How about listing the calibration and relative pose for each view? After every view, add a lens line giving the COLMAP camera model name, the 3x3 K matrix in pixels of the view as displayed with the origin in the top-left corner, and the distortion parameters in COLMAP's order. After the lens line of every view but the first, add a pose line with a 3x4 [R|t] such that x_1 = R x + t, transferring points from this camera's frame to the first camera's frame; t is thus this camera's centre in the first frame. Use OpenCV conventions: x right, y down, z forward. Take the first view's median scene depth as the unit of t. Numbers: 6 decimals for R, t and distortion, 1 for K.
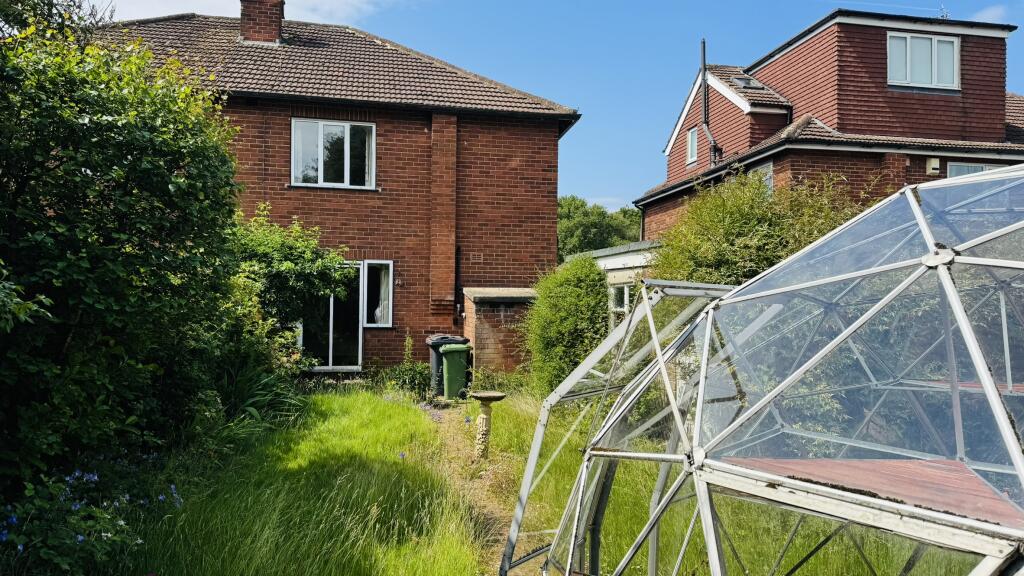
lens RADIAL K [[712.7, 0, 512.0], [0, 712.7, 288.0], [0, 0, 1]] dist [0.128394, -0.197655]
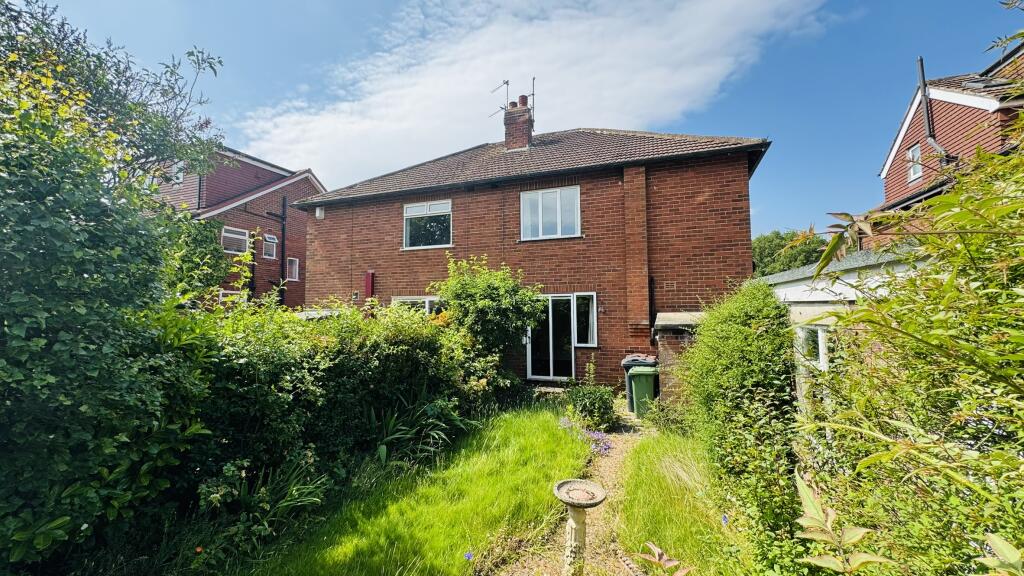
lens RADIAL K [[407.2, 0, 512.0], [0, 407.2, 288.0], [0, 0, 1]] dist [-0.002835, -0.000442]
pose [[0.859362, -0.050638, -0.508854, 0.064112], [0.032347, 0.998475, -0.044732, -0.018739], [0.510344, 0.021981, 0.859690, 0.324479]]
